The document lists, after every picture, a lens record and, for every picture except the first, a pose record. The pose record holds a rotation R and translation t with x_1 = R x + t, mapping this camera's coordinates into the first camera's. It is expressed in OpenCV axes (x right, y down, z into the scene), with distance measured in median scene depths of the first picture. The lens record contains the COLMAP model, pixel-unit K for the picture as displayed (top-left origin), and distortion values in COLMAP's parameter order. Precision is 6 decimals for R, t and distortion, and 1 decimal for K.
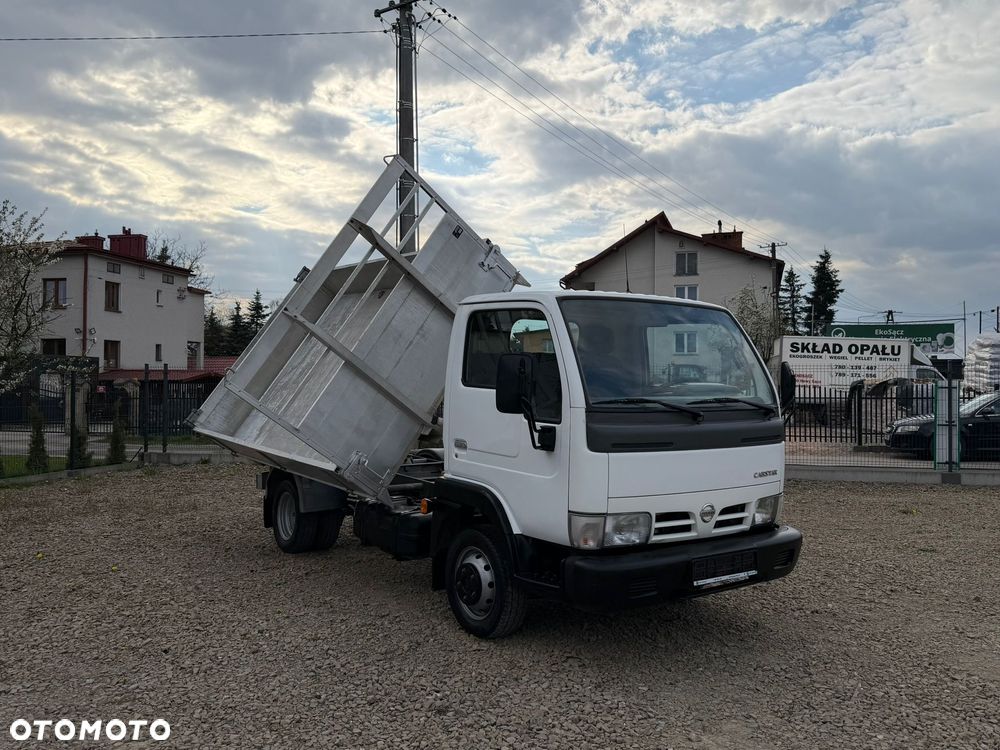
lens RADIAL K [[821.3, 0, 499.2], [0, 821.3, 370.0], [0, 0, 1]] dist [0.074133, -0.116410]
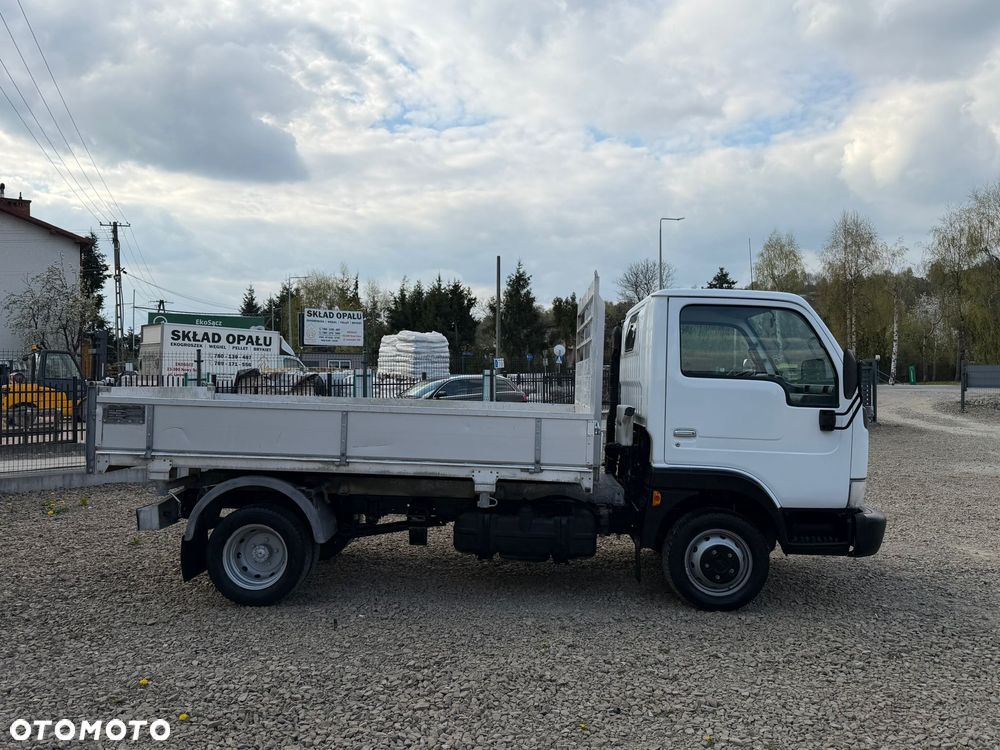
lens RADIAL K [[820.0, 0, 511.8], [0, 820.0, 381.6], [0, 0, 1]] dist [0.059711, -0.086776]
pose [[0.620623, -0.012825, 0.784004, -0.399819], [-0.009649, 0.999666, 0.023991, 0.000185], [-0.784050, -0.022454, 0.620292, 0.207939]]
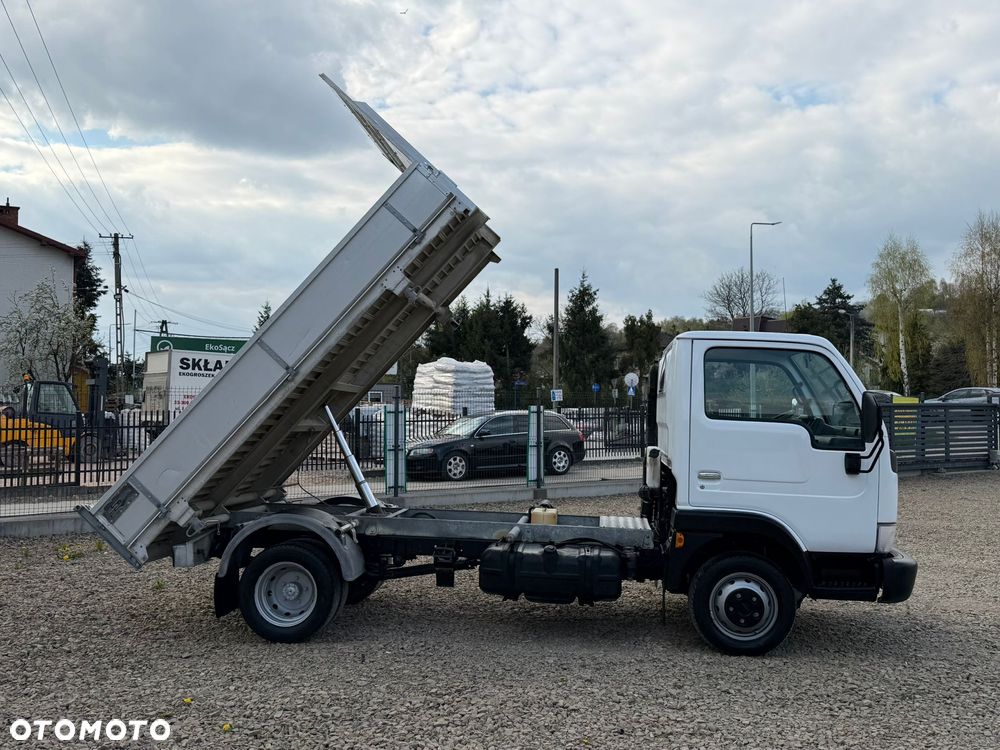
lens RADIAL K [[999.1, 0, 513.9], [0, 999.1, 372.3], [0, 0, 1]] dist [0.131949, -0.247505]
pose [[0.668859, 0.022525, 0.743048, -0.471717], [-0.012127, 0.999738, -0.019390, -0.006253], [-0.743290, 0.003958, 0.668958, 0.122358]]
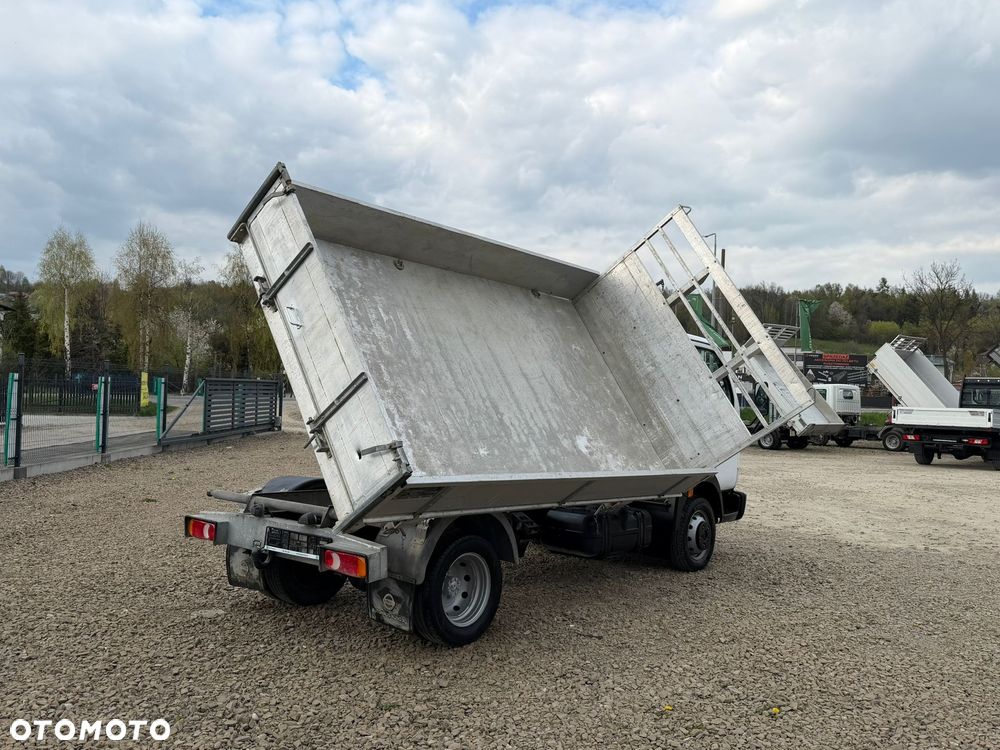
lens RADIAL K [[818.1, 0, 500.8], [0, 818.1, 375.8], [0, 0, 1]] dist [0.097178, -0.163288]
pose [[-0.221028, 0.010433, 0.975212, -0.532423], [-0.046897, 0.998672, -0.021313, 0.009706], [-0.974139, -0.050445, -0.220246, 0.654089]]
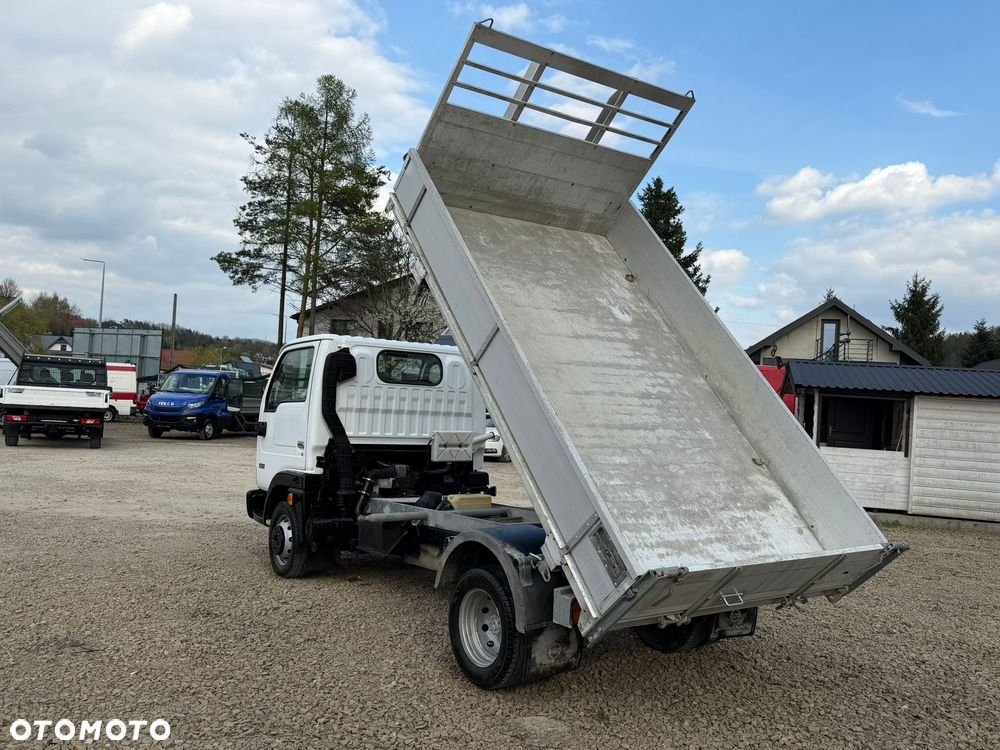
lens RADIAL K [[836.5, 0, 496.0], [0, 836.5, 368.1], [0, 0, 1]] dist [0.096738, -0.168261]
pose [[-0.998043, -0.059710, 0.018585, -0.055300], [-0.060829, 0.995902, -0.066925, 0.016800], [-0.014513, -0.067924, -0.997585, 1.037304]]
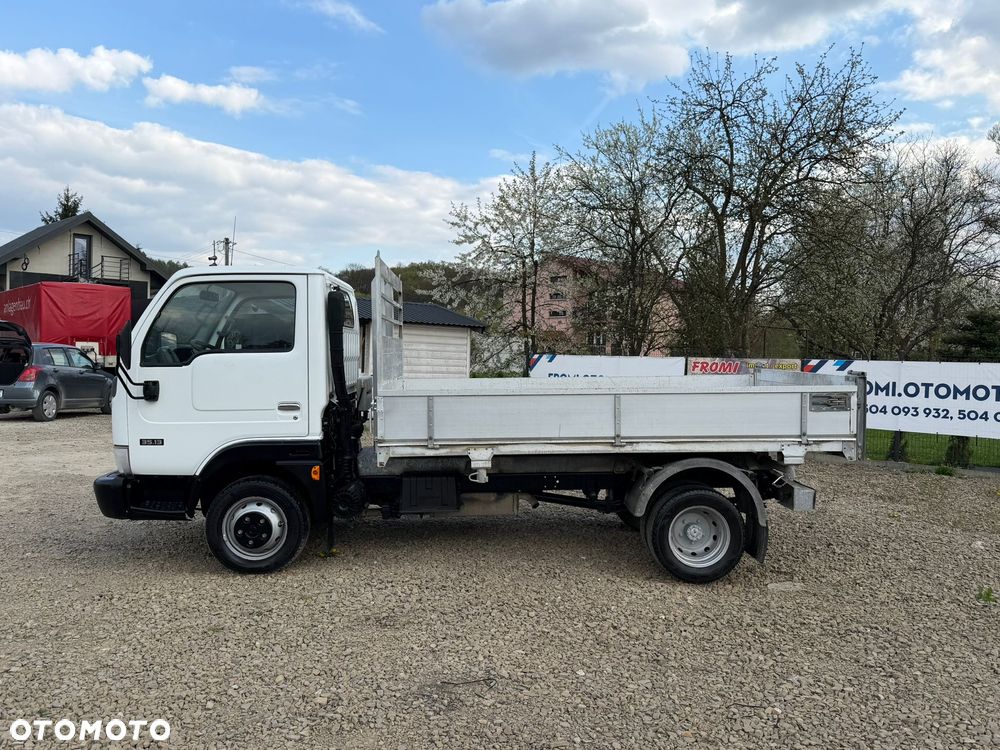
lens RADIAL K [[804.1, 0, 508.7], [0, 804.1, 378.5], [0, 0, 1]] dist [0.132363, -0.258902]
pose [[-0.546434, 0.003358, -0.837496, 0.376119], [-0.011536, 0.999867, 0.011536, 0.018005], [0.837423, 0.015965, -0.546322, 0.807180]]
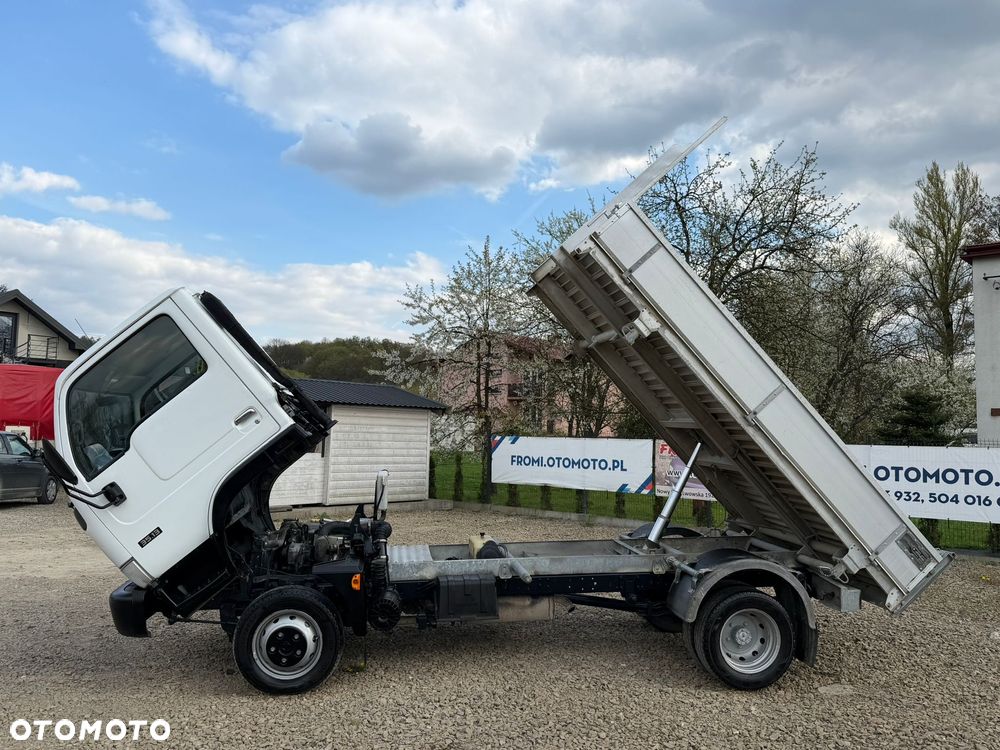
lens RADIAL K [[808.4, 0, 498.5], [0, 808.4, 375.0], [0, 0, 1]] dist [0.092465, -0.162840]
pose [[-0.478574, -0.078092, -0.874567, 0.400106], [-0.004631, 0.996248, -0.086423, 0.006505], [0.878035, -0.037310, -0.477140, 0.748475]]
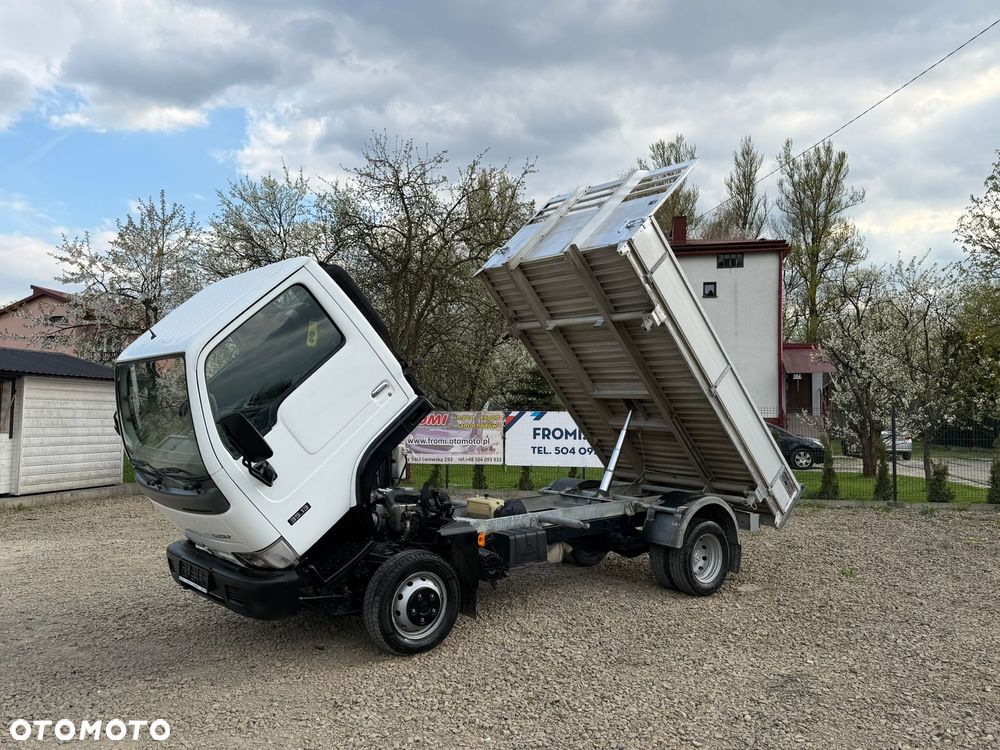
lens RADIAL K [[815.7, 0, 502.3], [0, 815.7, 355.8], [0, 0, 1]] dist [0.102697, -0.158616]
pose [[0.046276, -0.072831, -0.996270, 0.524025], [0.015841, 0.997267, -0.072168, 0.006591], [0.998803, -0.012442, 0.047303, 0.488110]]
